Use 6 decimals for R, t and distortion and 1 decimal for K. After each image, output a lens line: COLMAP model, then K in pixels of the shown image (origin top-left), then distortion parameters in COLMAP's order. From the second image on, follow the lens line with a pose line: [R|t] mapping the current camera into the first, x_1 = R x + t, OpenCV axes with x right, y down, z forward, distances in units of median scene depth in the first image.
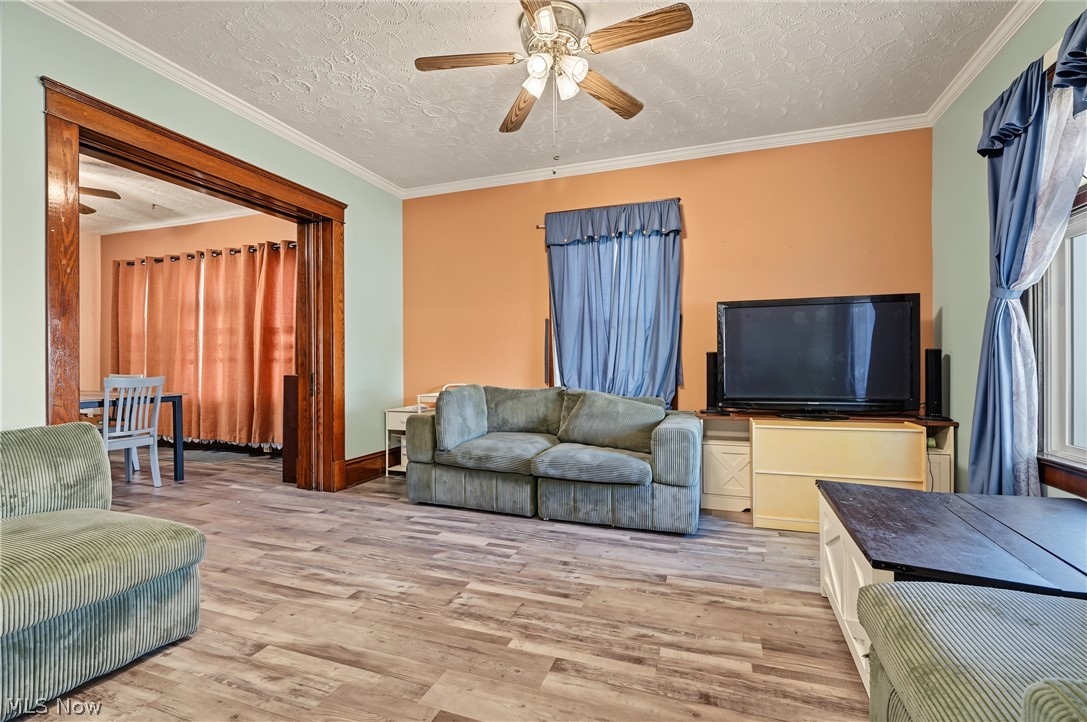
lens RADIAL K [[496.1, 0, 544.0], [0, 496.1, 360.9], [0, 0, 1]] dist [-0.005885, 0.000254]
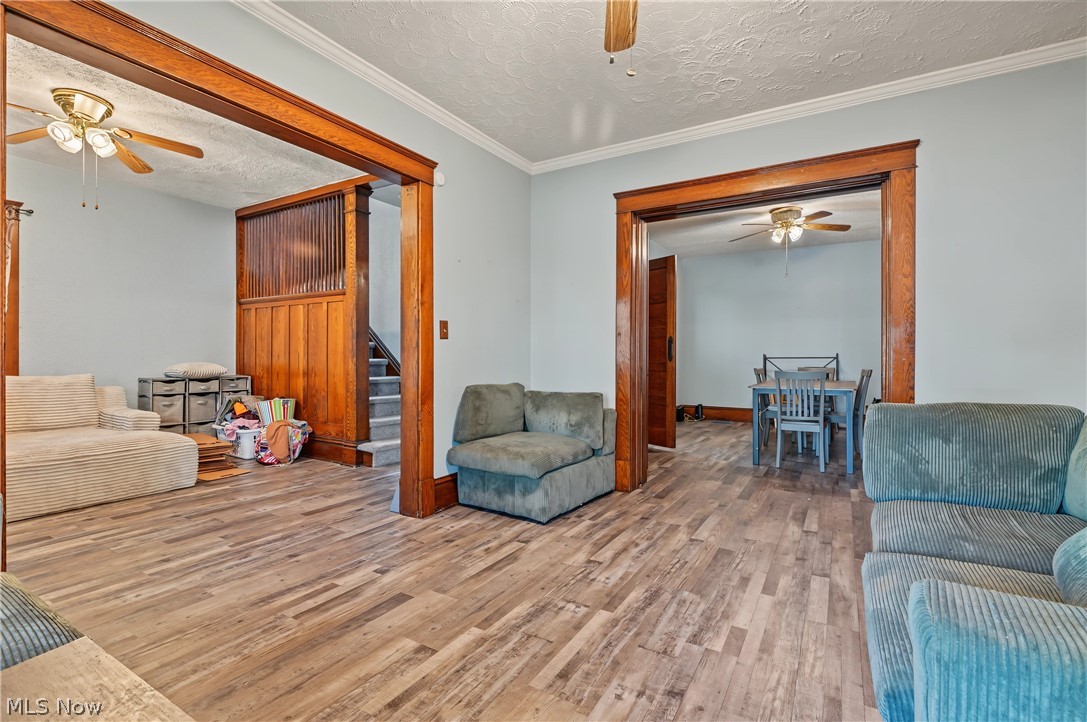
lens RADIAL K [[496.1, 0, 538.2], [0, 496.1, 363.1], [0, 0, 1]] dist [-0.005885, 0.000254]
pose [[-0.202077, 0.013105, -0.979282, 0.758959], [0.000748, 0.999912, 0.013227, -0.001681], [0.979369, 0.001940, -0.202069, 1.101918]]
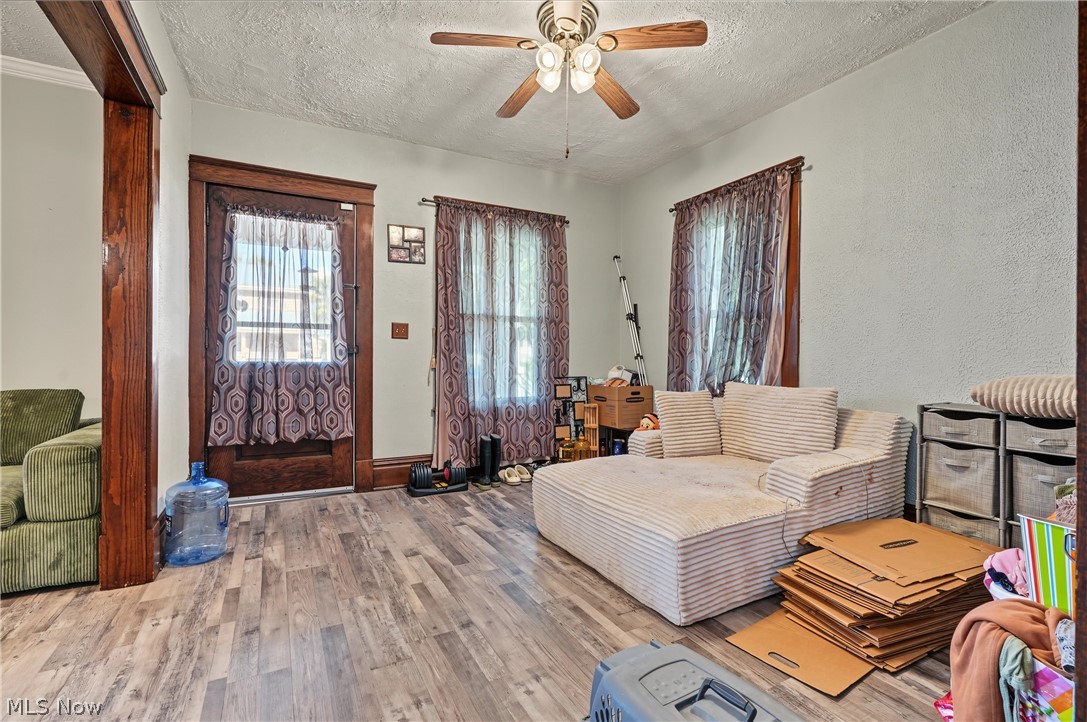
lens RADIAL K [[496.1, 0, 542.8], [0, 496.1, 361.8], [0, 0, 1]] dist [-0.005885, 0.000254]
pose [[-0.753216, -0.002860, 0.657767, -1.095514], [-0.005086, 0.999986, -0.001476, 0.006584], [-0.657754, -0.004458, -0.753220, 0.343093]]
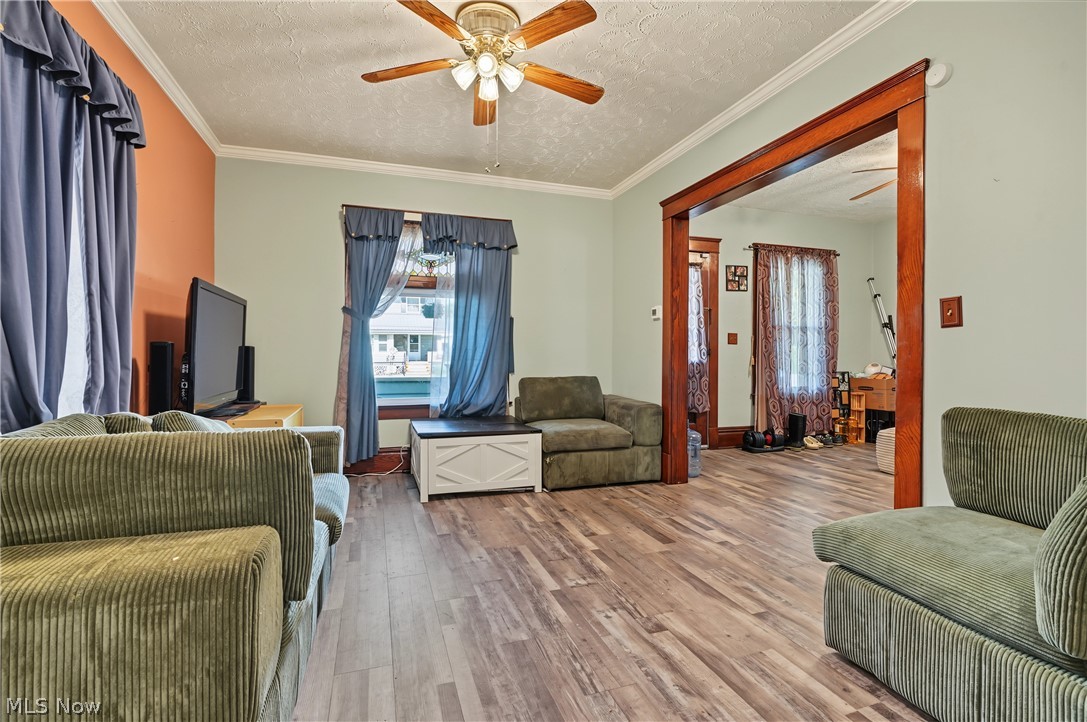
lens RADIAL K [[496.1, 0, 546.4], [0, 496.1, 362.2], [0, 0, 1]] dist [-0.005885, 0.000254]
pose [[-0.630039, -0.005436, 0.776544, -0.918687], [-0.004024, 0.999985, 0.003735, 0.010376], [-0.776553, -0.000771, -0.630052, 1.681587]]
